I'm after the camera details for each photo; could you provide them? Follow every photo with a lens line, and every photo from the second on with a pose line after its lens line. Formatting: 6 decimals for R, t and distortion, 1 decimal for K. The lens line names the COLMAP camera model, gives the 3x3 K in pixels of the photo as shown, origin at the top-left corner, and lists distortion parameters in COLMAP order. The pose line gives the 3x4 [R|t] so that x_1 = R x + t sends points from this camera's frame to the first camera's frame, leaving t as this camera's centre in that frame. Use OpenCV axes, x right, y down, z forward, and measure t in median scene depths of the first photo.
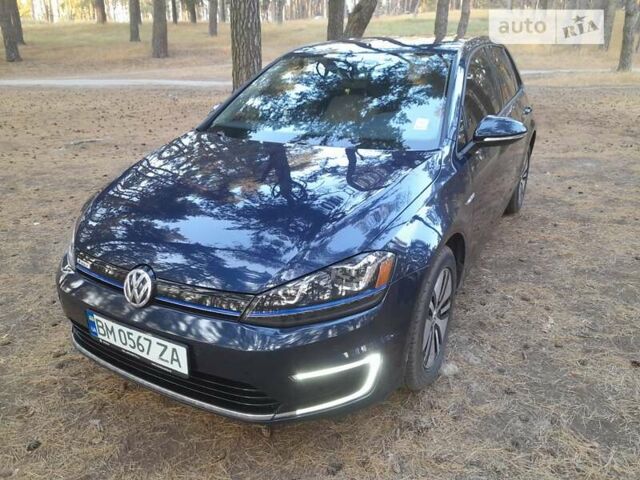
lens RADIAL K [[464.8, 0, 319.1], [0, 464.8, 241.3], [0, 0, 1]] dist [0.019988, -0.024997]
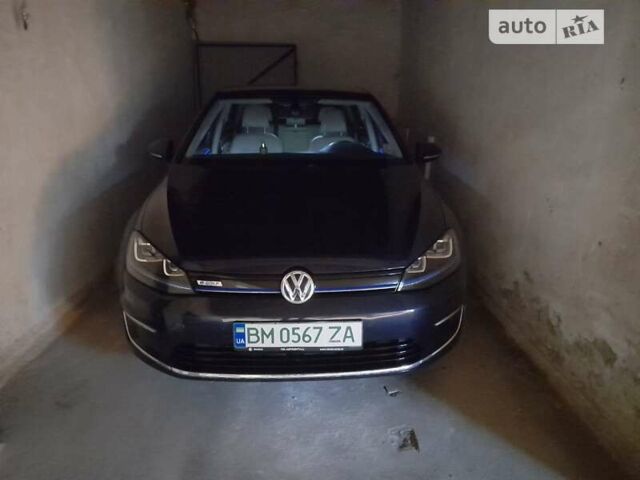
lens RADIAL K [[464.8, 0, 318.2], [0, 464.8, 239.2], [0, 0, 1]] dist [0.019988, -0.024997]
pose [[0.847266, -0.114069, 0.518776, -0.940218], [0.175923, 0.981809, -0.071436, 0.075736], [-0.501190, 0.151790, 0.851921, -0.026643]]
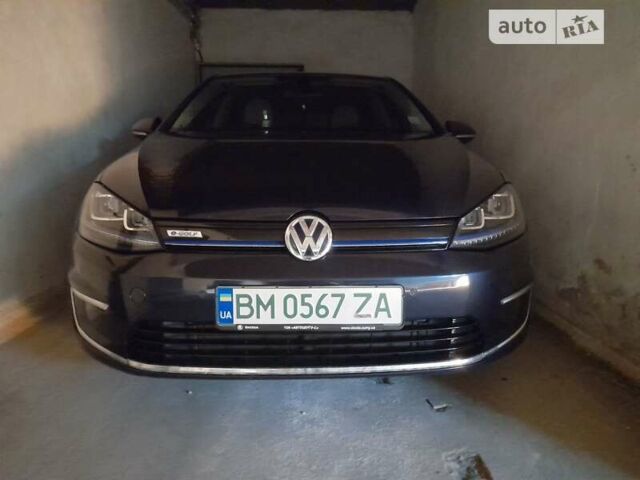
lens RADIAL K [[464.8, 0, 318.1], [0, 464.8, 239.7], [0, 0, 1]] dist [0.019988, -0.024997]
pose [[0.853180, -0.048629, 0.519345, -0.805478], [0.174096, 0.965099, -0.195639, 0.267787], [-0.491705, 0.257331, 0.831869, 0.321124]]
